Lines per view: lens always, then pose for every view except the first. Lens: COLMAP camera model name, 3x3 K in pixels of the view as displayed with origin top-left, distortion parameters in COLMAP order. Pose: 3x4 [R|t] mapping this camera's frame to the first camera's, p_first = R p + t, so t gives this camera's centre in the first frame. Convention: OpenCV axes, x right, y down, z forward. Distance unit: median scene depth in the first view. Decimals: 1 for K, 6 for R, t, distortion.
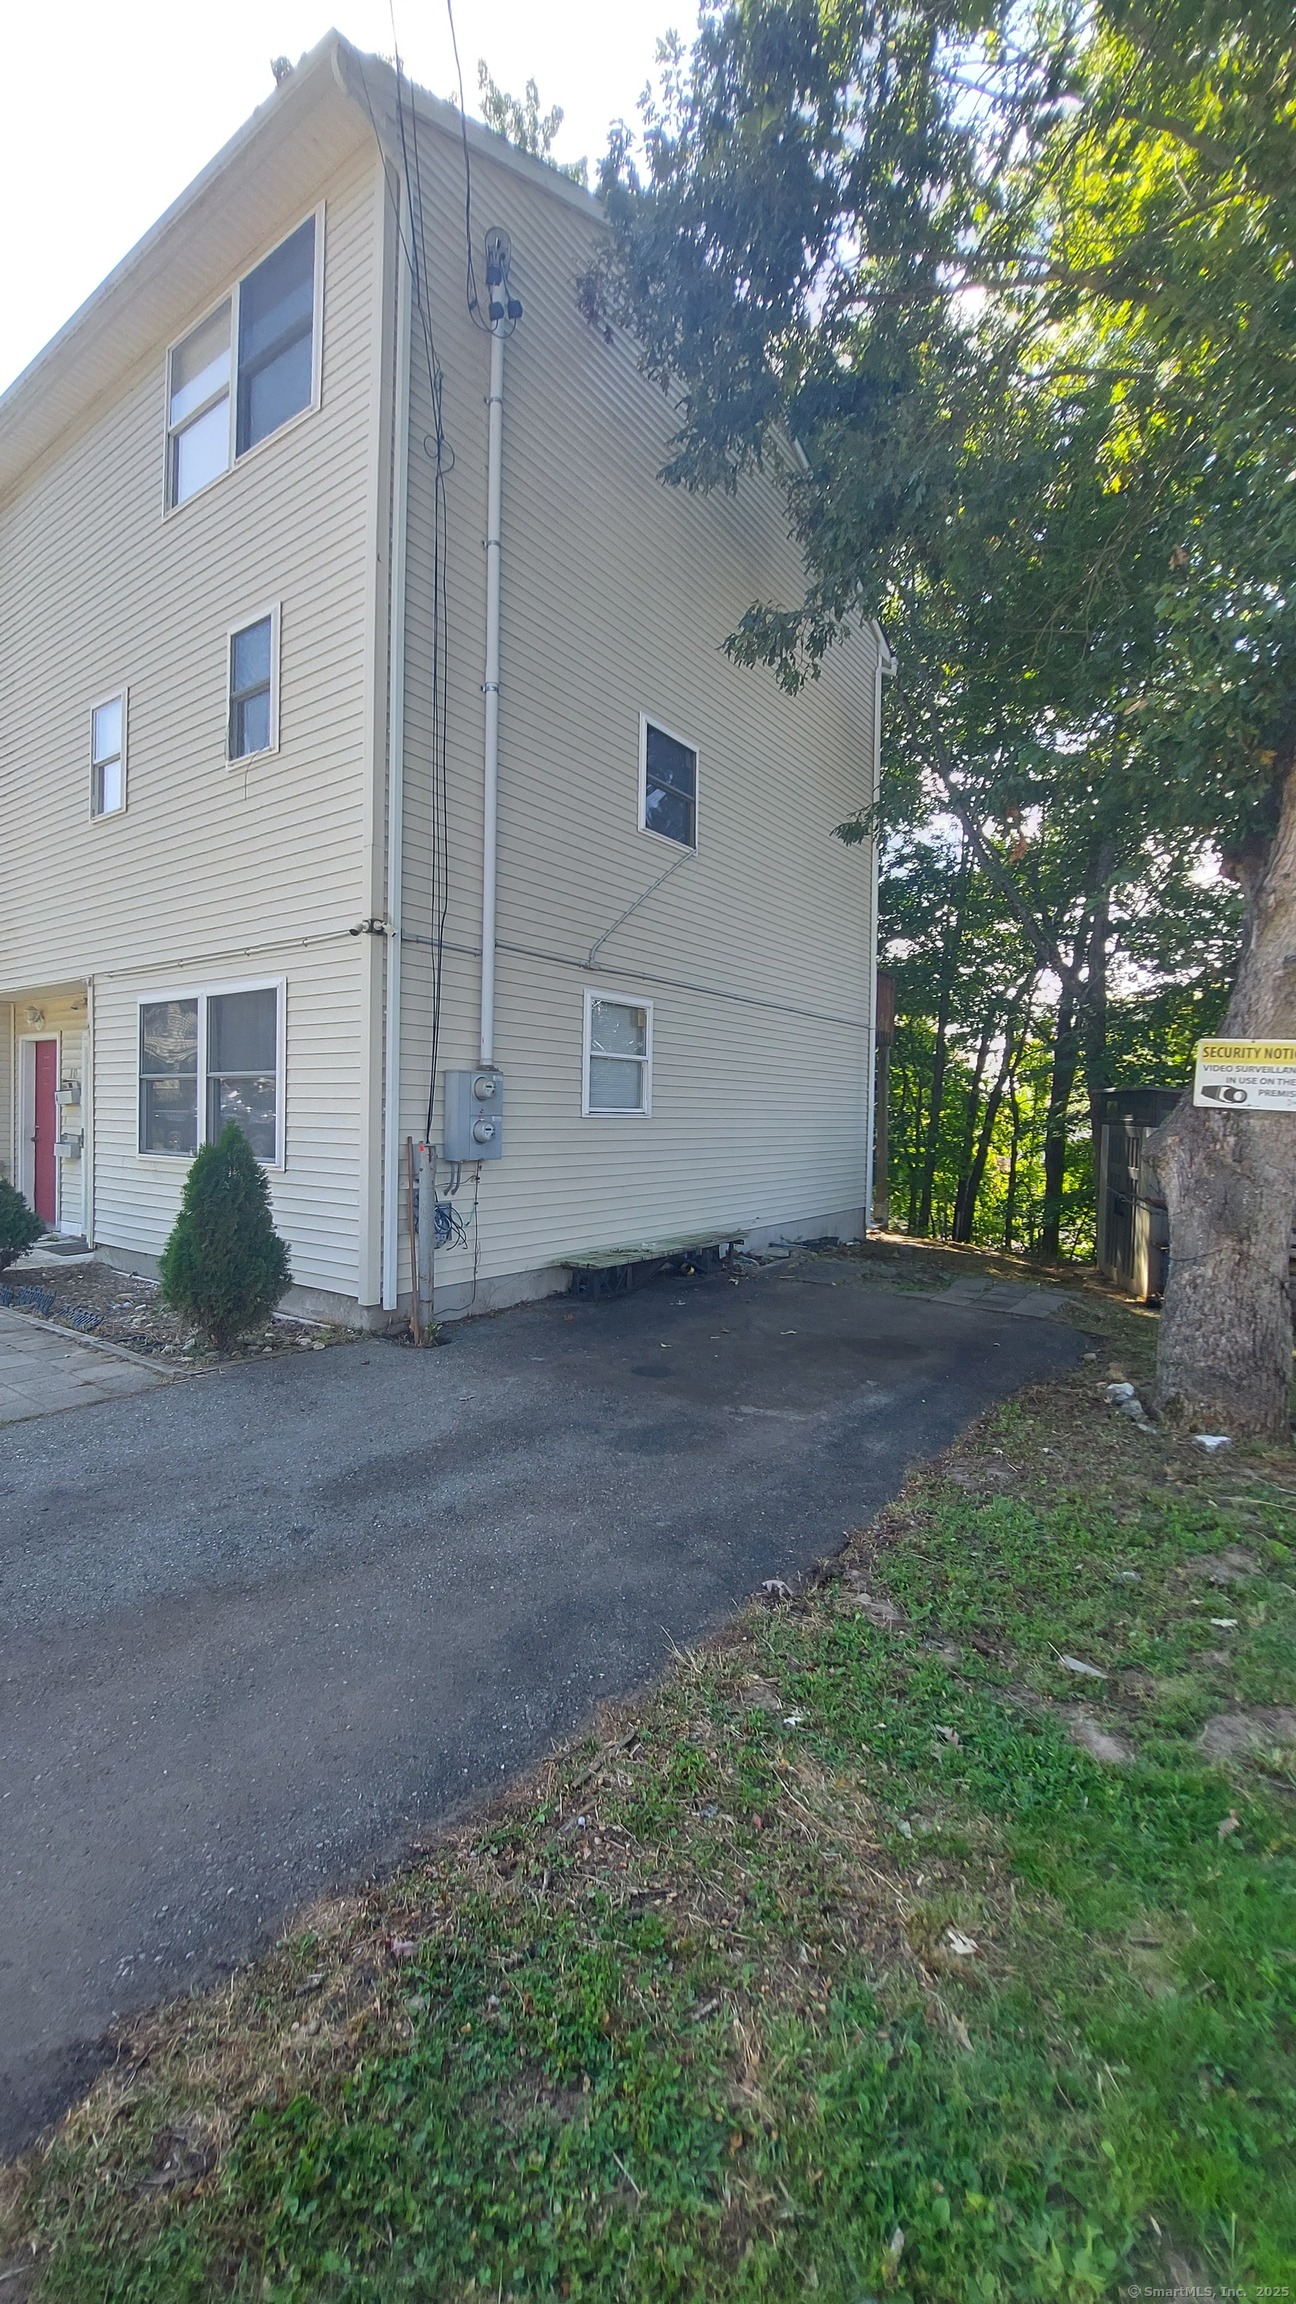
lens RADIAL K [[922.3, 0, 647.6], [0, 922.3, 1129.8], [0, 0, 1]] dist [-0.019704, 0.001056]
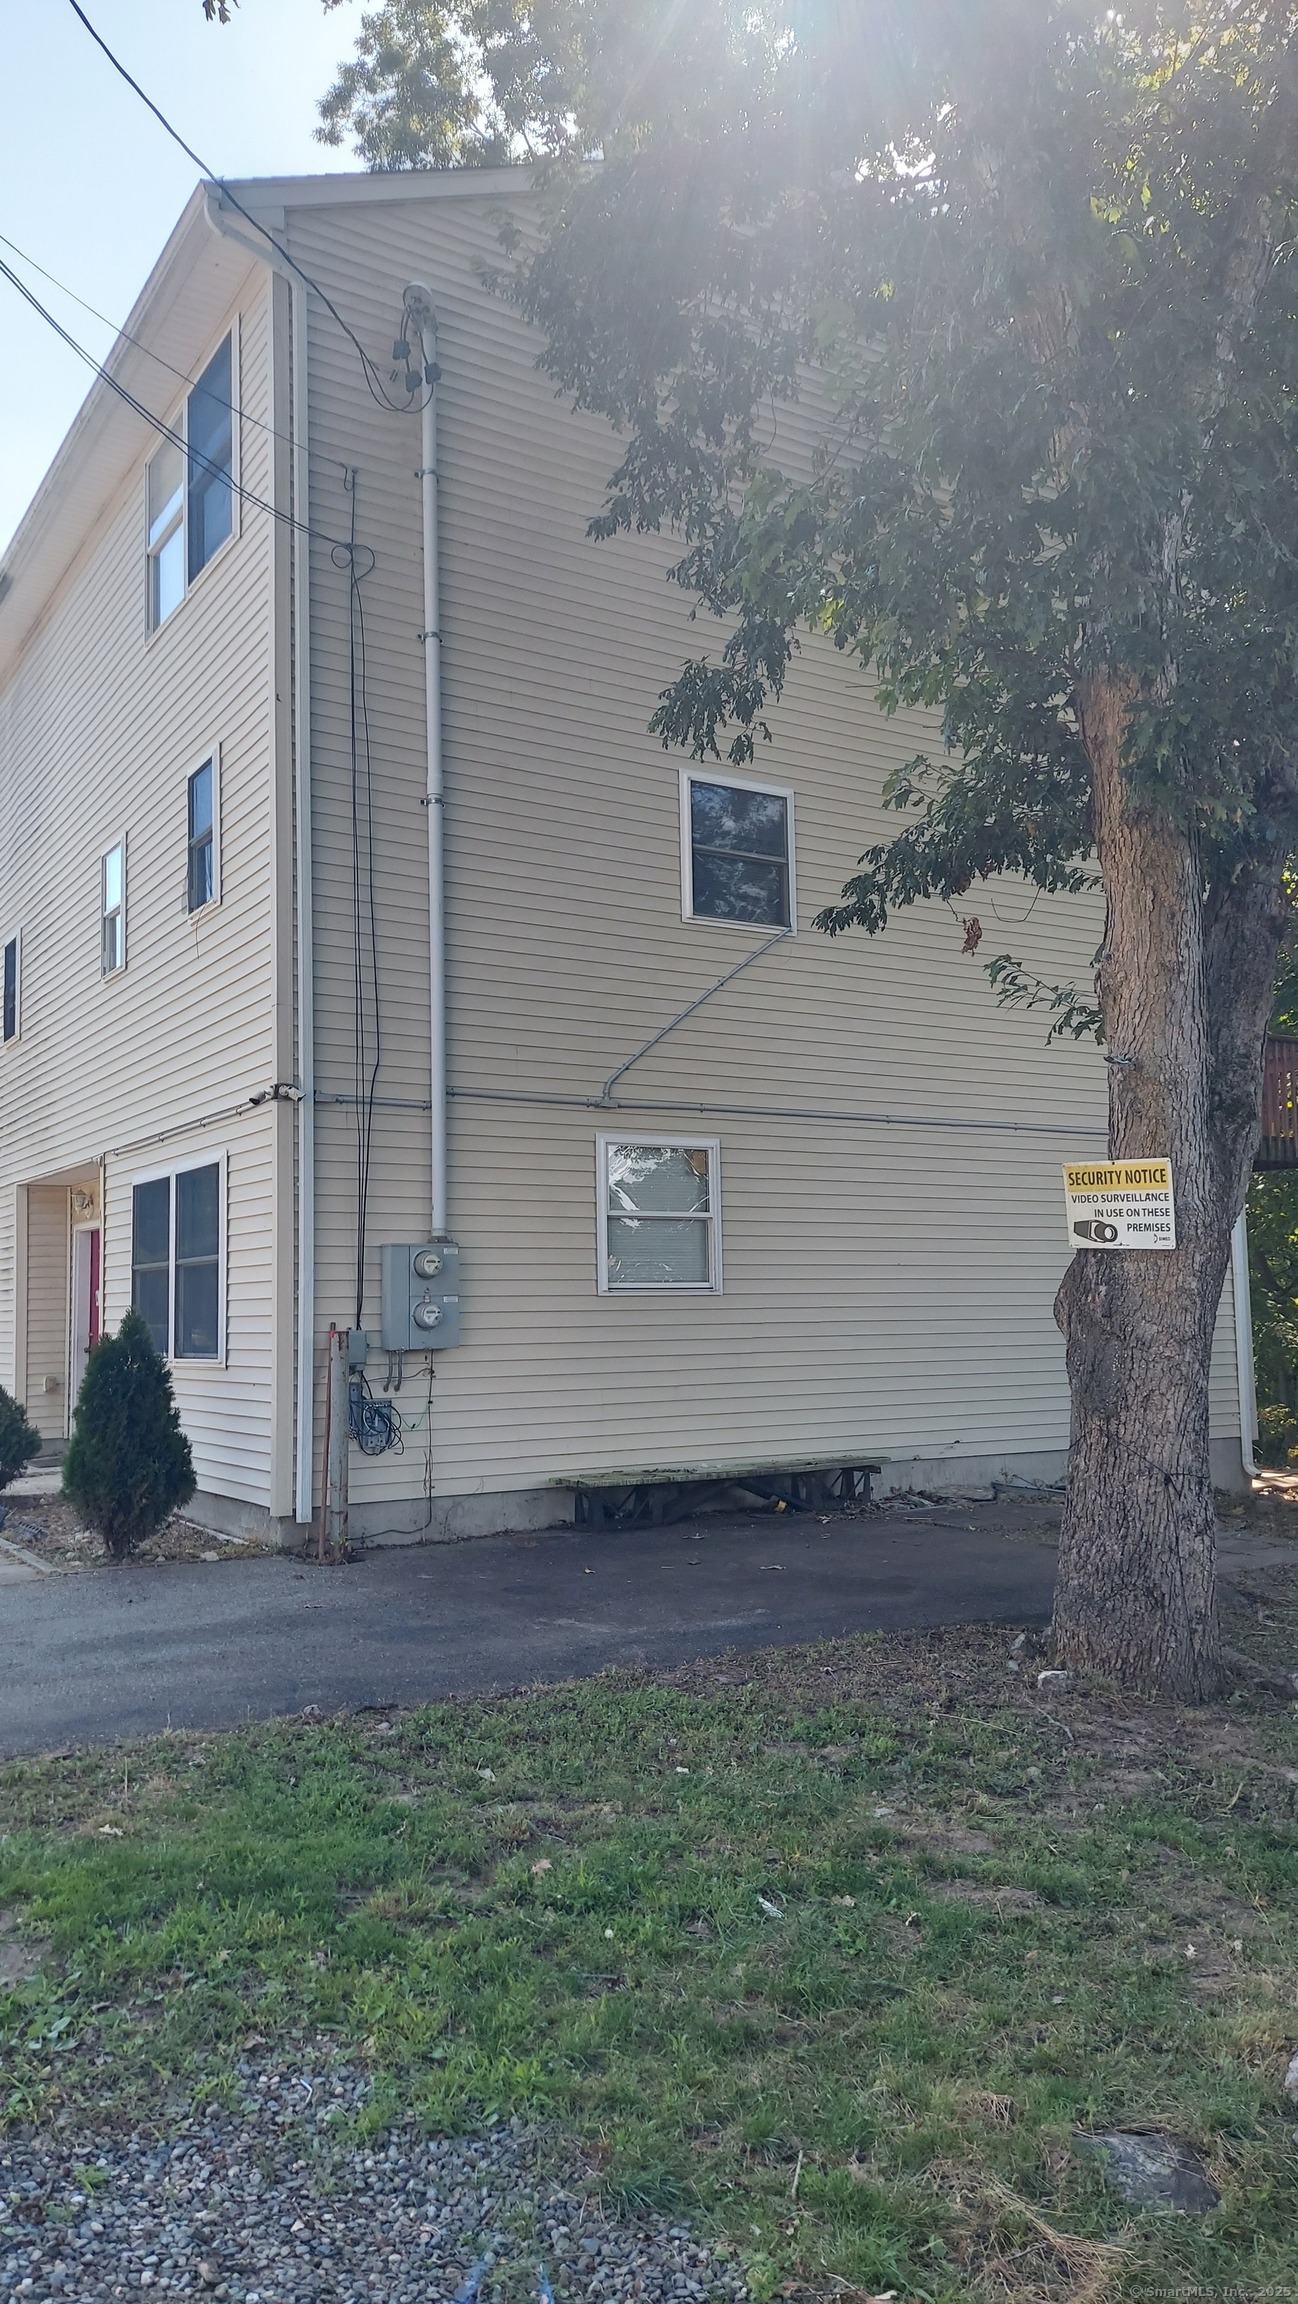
lens RADIAL K [[1665.1, 0, 653.5], [0, 1665.1, 1164.4], [0, 0, 1]] dist [0.084609, -0.010321]
pose [[0.924316, -0.064841, -0.376078, 0.606282], [0.024729, 0.993566, -0.110526, 0.039214], [0.380825, 0.092861, 0.919972, -0.346324]]
